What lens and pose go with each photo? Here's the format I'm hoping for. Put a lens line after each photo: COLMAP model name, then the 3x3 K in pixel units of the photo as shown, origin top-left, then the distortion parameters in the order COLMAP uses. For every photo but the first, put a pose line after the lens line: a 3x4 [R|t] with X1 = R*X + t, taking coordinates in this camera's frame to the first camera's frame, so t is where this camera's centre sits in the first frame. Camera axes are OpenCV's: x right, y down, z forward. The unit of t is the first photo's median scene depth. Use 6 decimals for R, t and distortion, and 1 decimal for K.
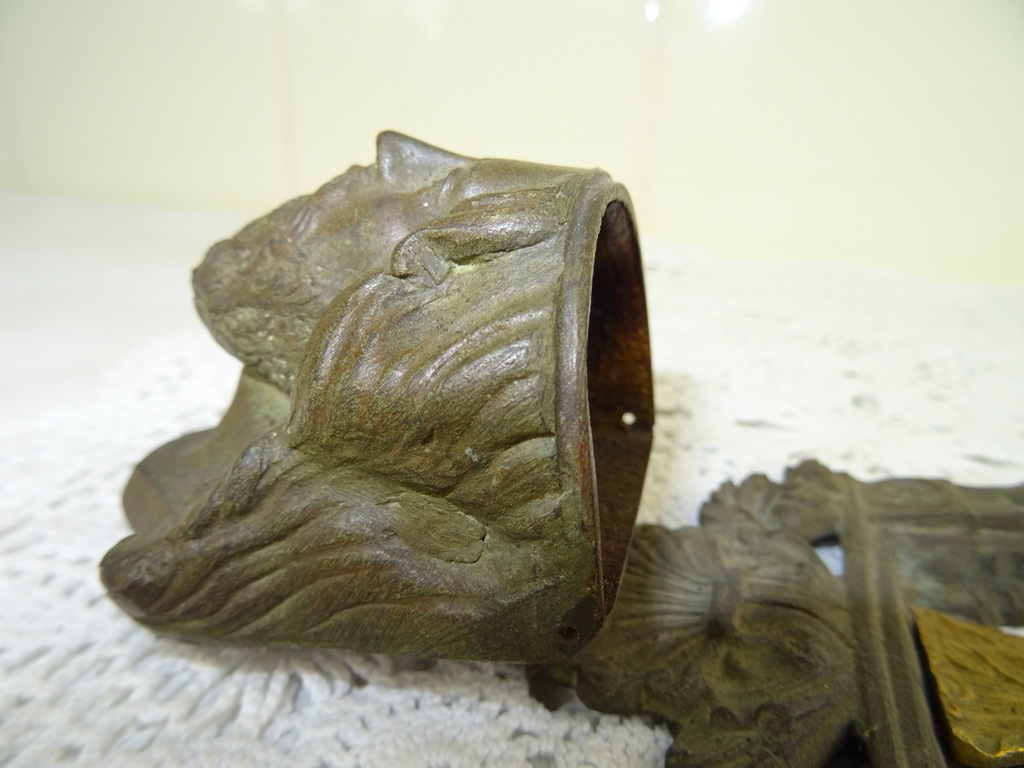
lens RADIAL K [[730.0, 0, 508.7], [0, 730.0, 389.4], [0, 0, 1]] dist [0.009097, -0.028870]
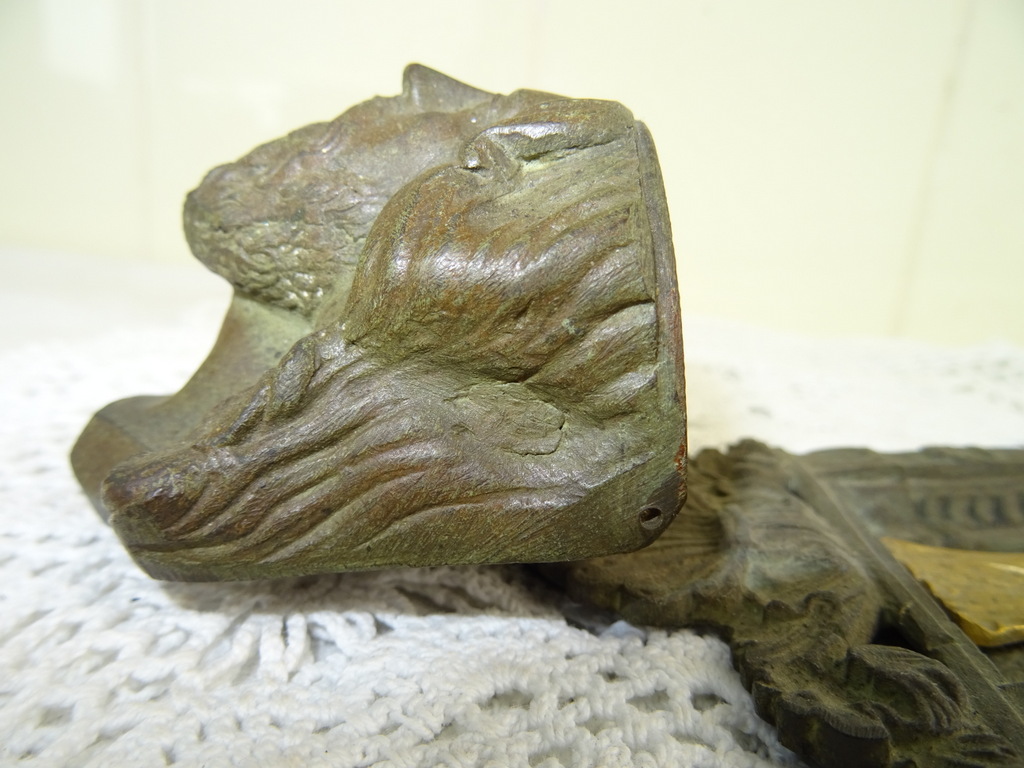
lens RADIAL K [[730.0, 0, 511.3], [0, 730.0, 384.9], [0, 0, 1]] dist [0.009097, -0.028870]
pose [[0.971490, 0.010690, 0.236840, -0.311856], [0.019781, 0.991845, -0.125909, 0.251647], [-0.236254, 0.127004, 0.963356, 0.053702]]
